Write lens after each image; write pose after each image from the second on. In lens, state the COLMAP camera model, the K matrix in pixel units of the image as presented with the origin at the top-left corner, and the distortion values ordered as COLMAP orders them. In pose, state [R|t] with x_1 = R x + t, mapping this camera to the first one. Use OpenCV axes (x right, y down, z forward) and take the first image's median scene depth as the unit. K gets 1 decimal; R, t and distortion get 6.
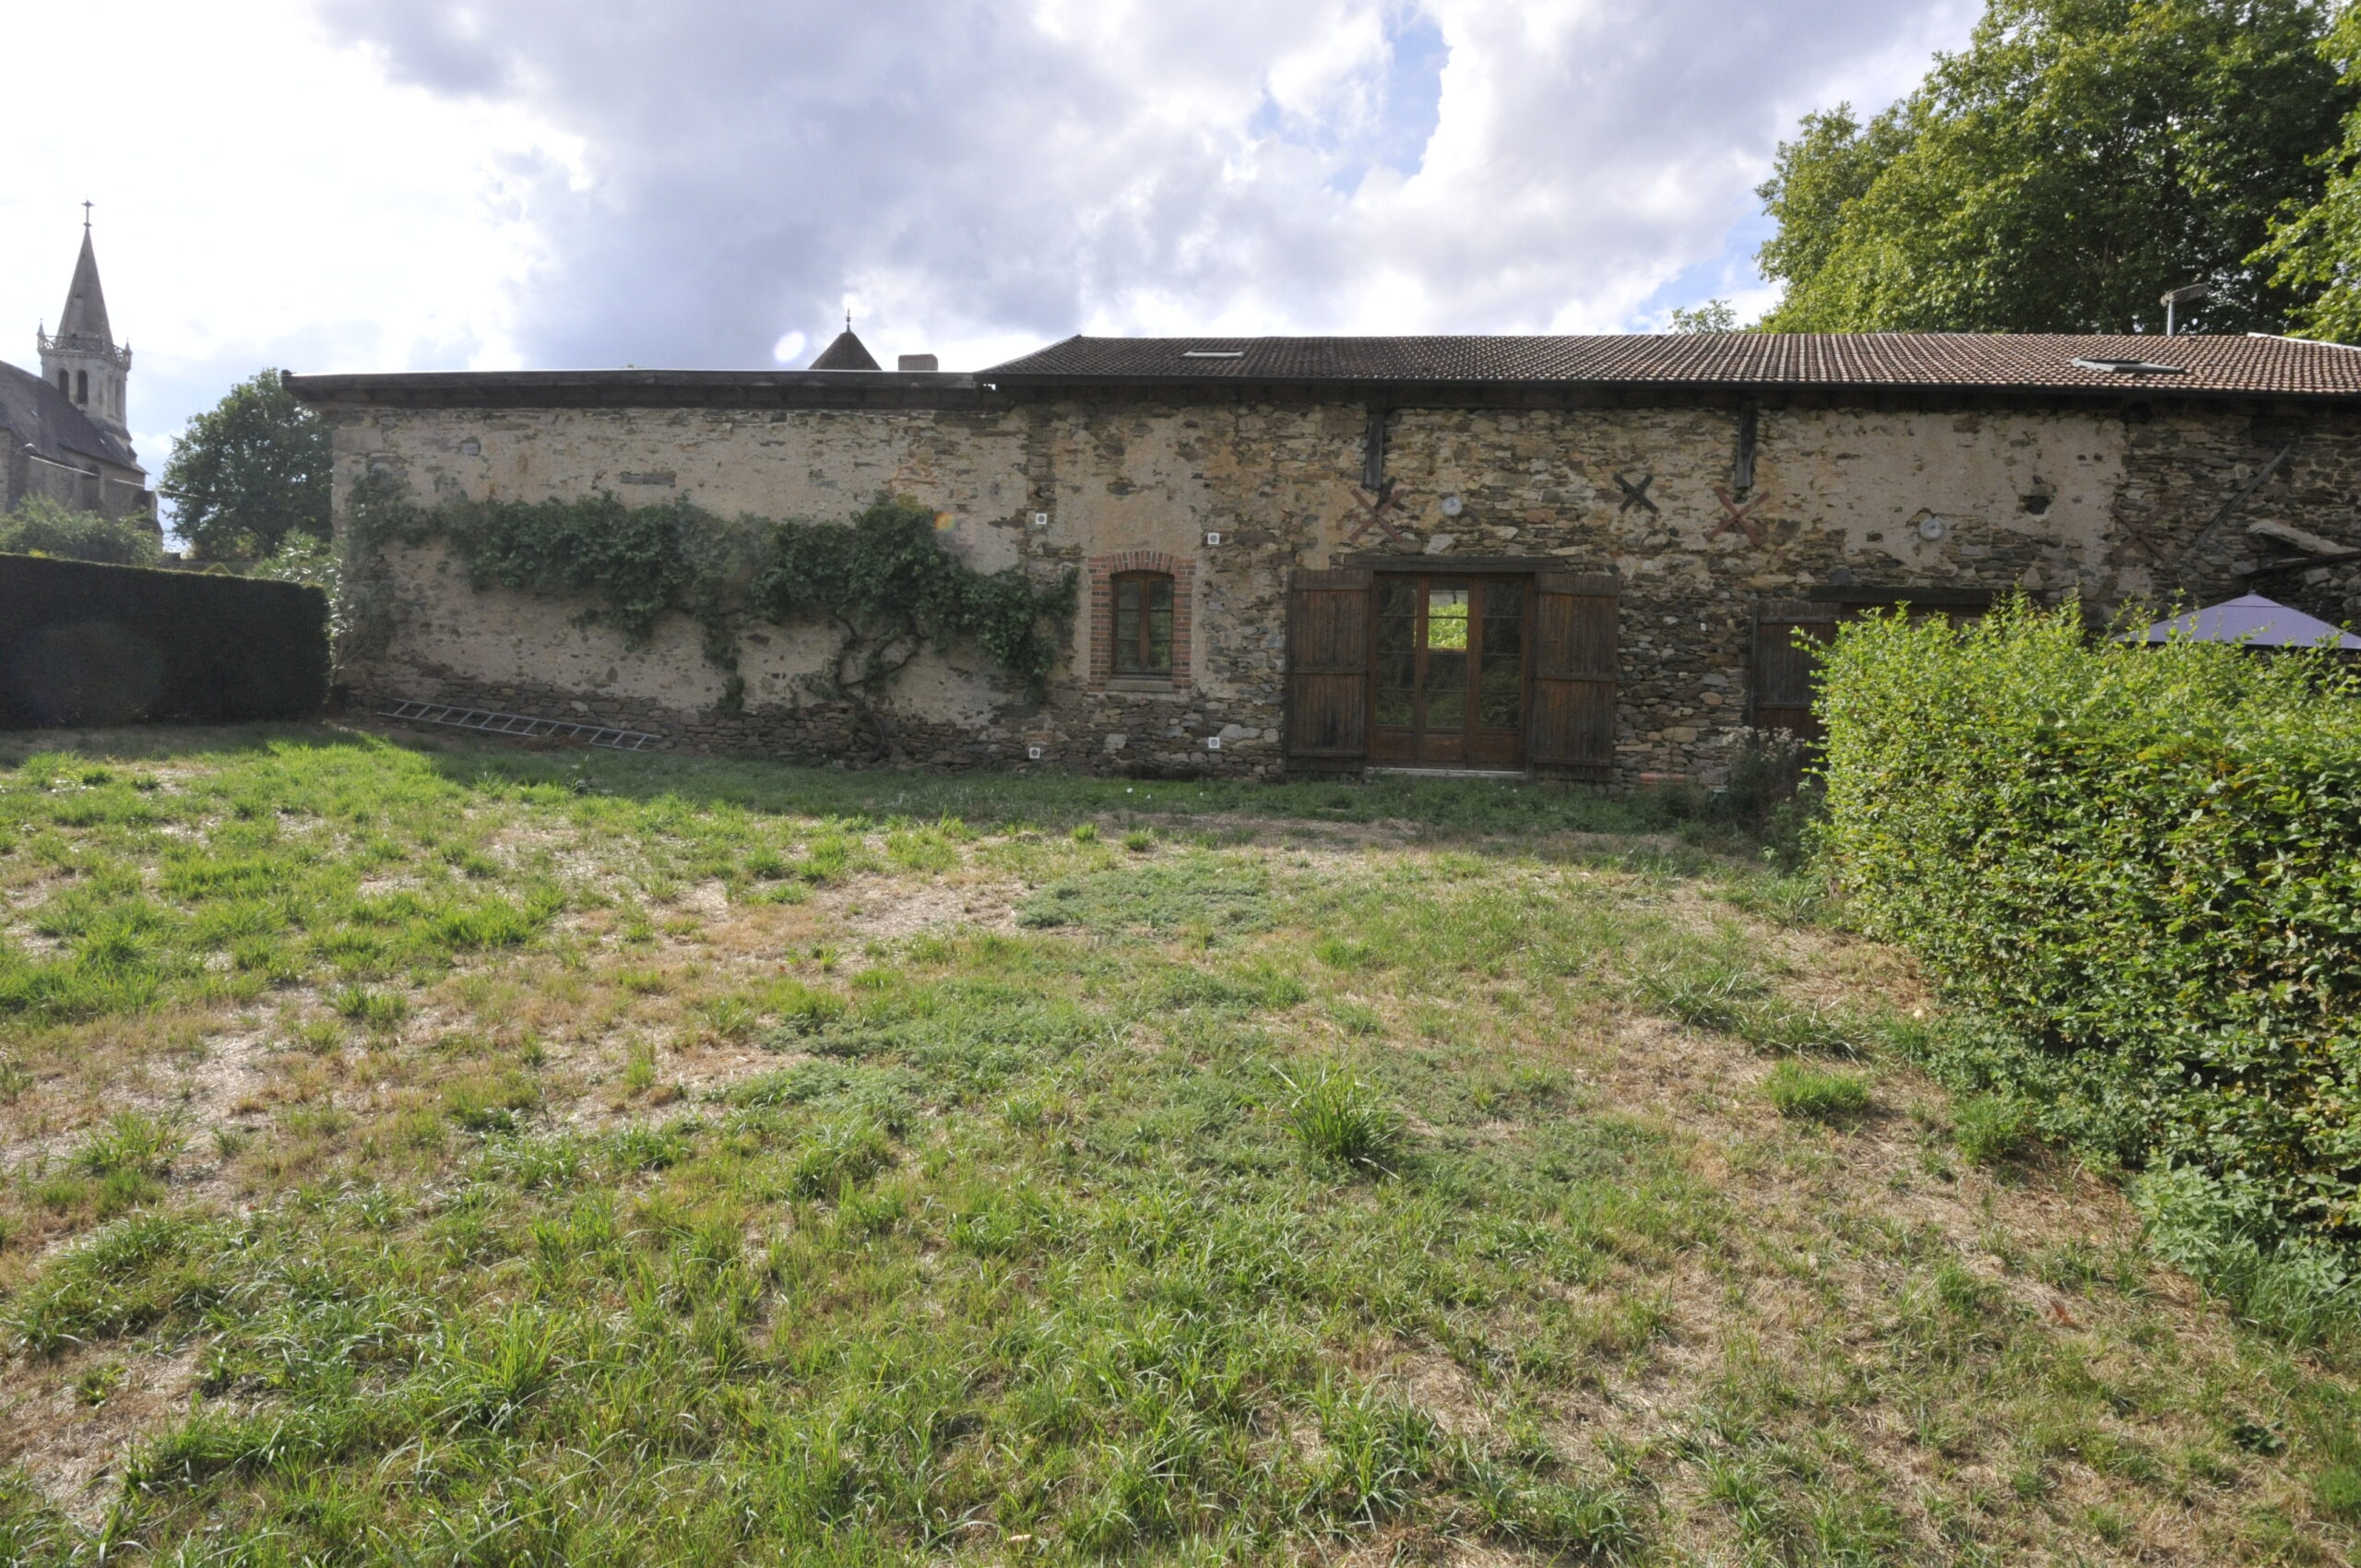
lens RADIAL K [[1277.6, 0, 1176.9], [0, 1277.6, 780.7], [0, 0, 1]] dist [0.013424, -0.009932]
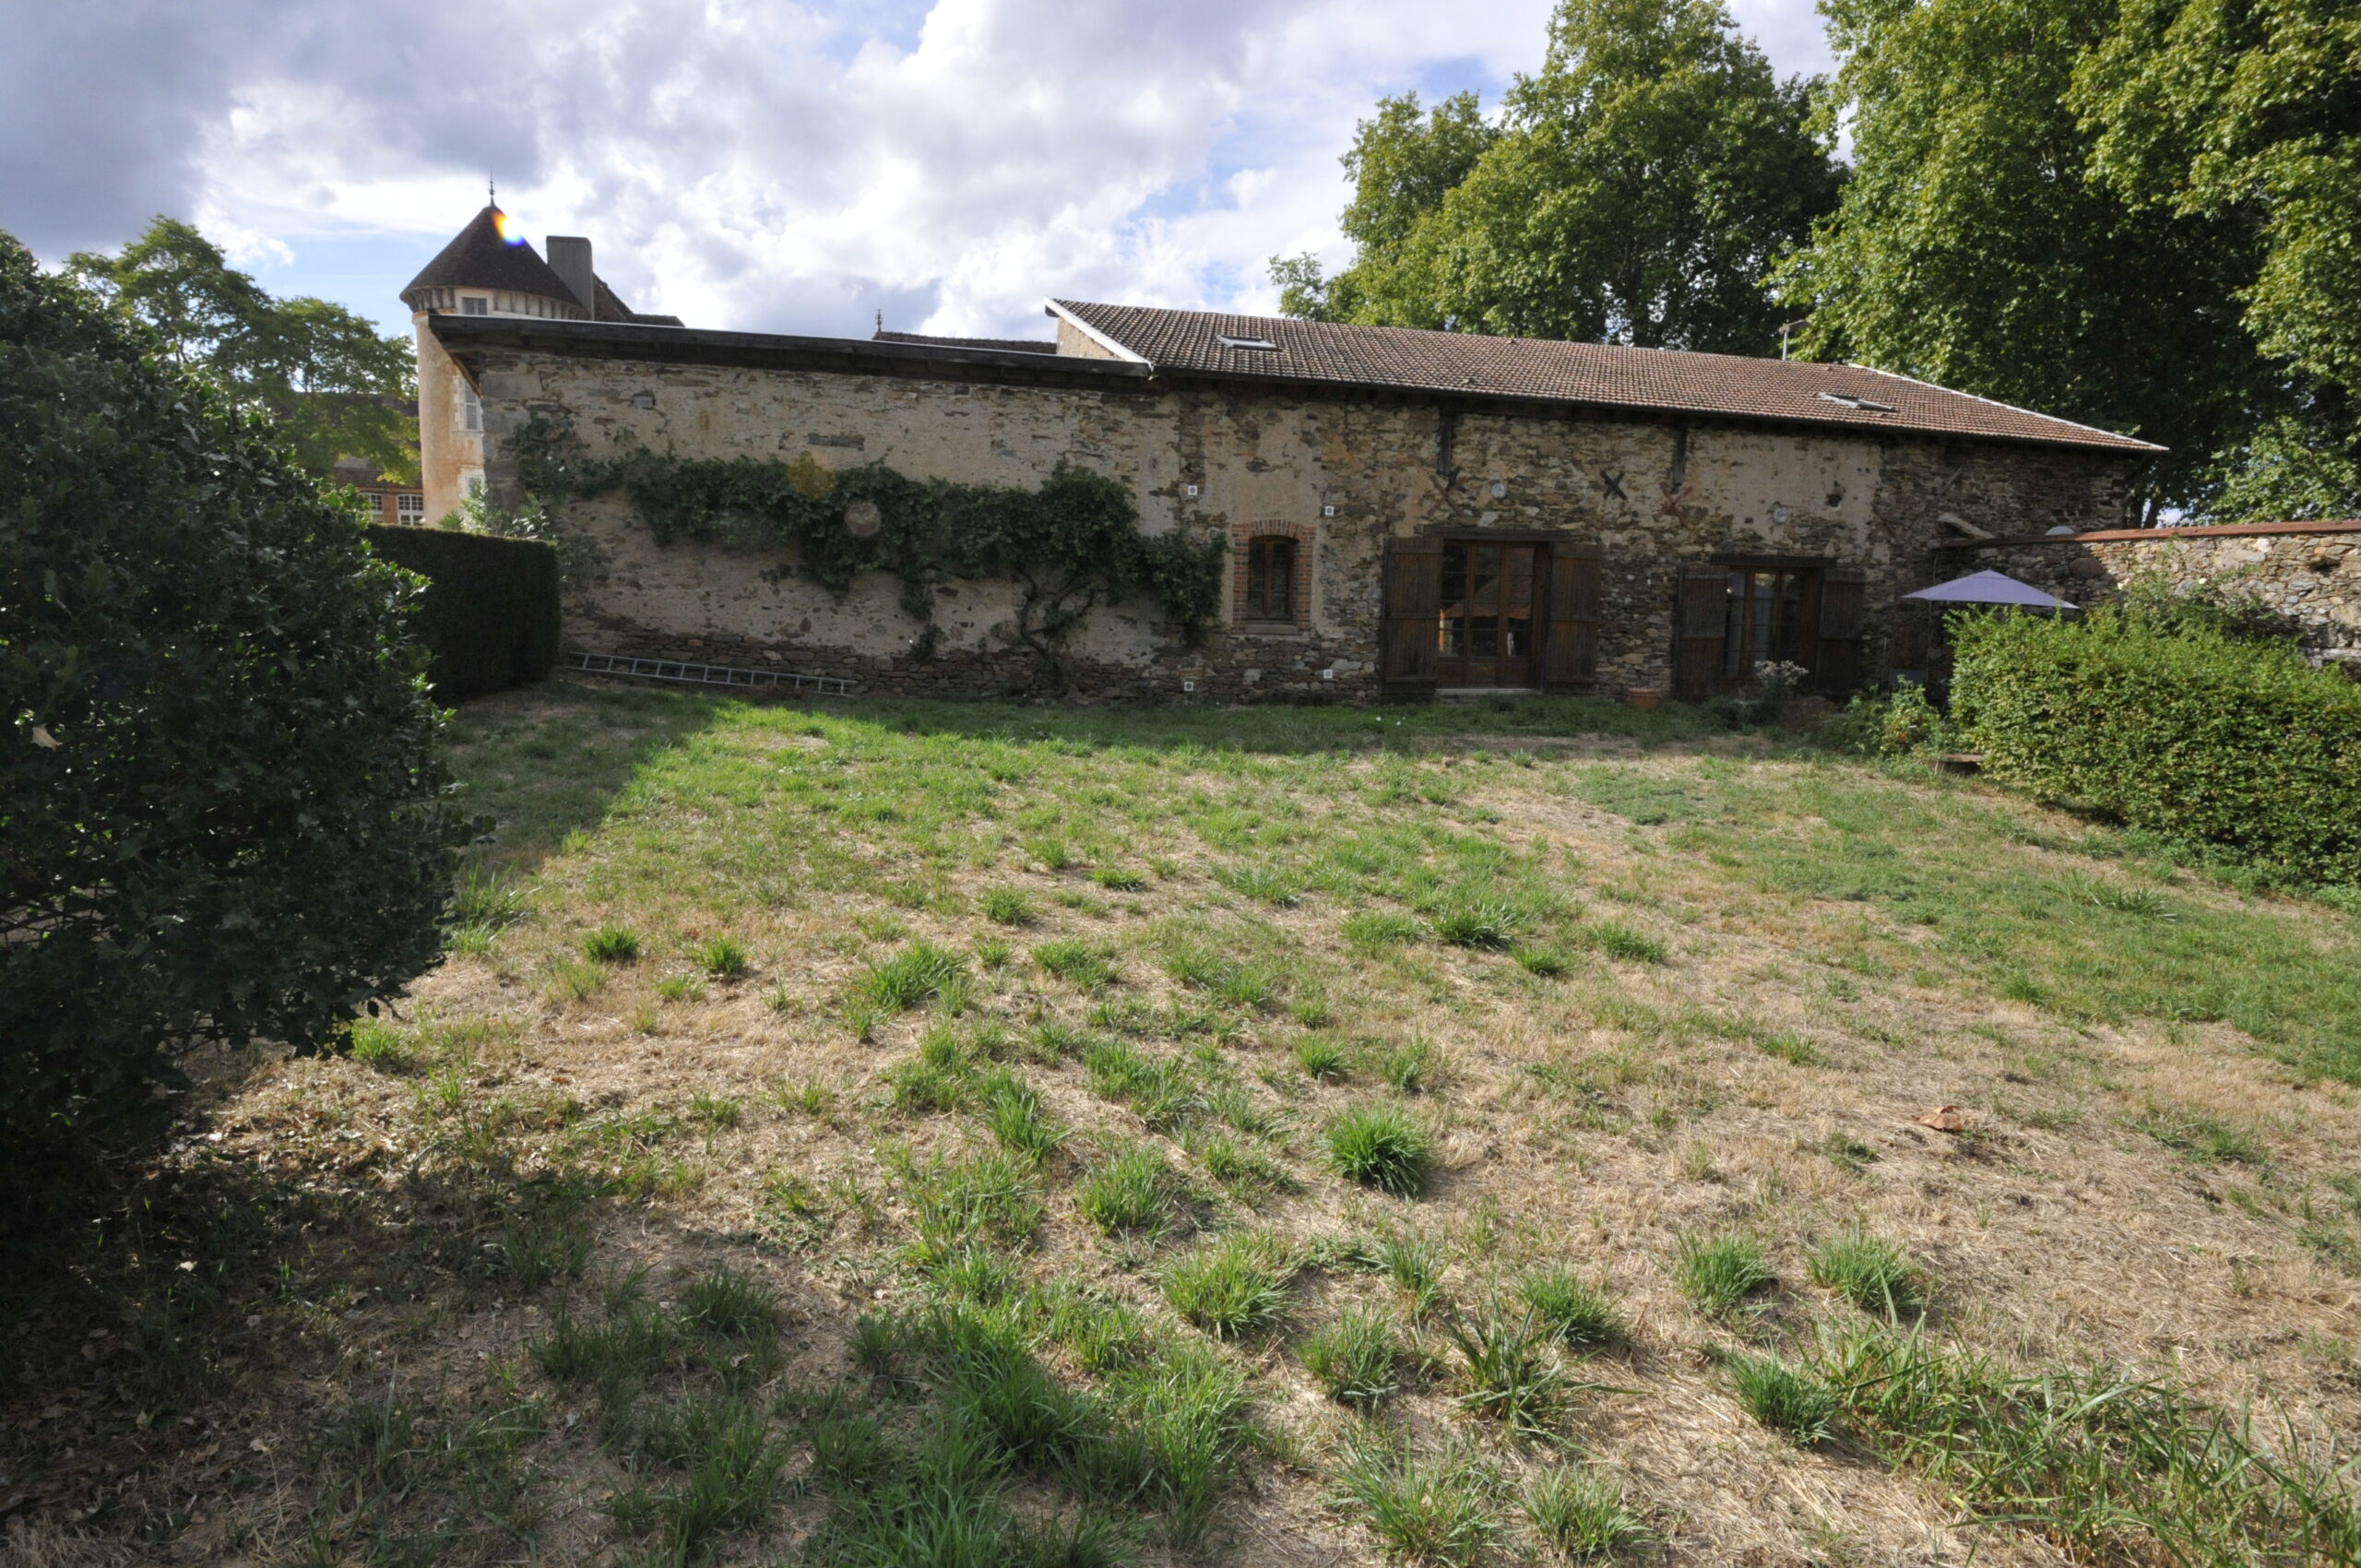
lens RADIAL K [[1229.9, 0, 1180.4], [0, 1229.9, 789.5], [0, 0, 1]] dist [0.014725, 0.000840]
pose [[0.930739, -0.062970, 0.360222, -0.554555], [0.029538, 0.994789, 0.097579, -0.039139], [-0.364490, -0.080180, 0.927749, -0.089103]]
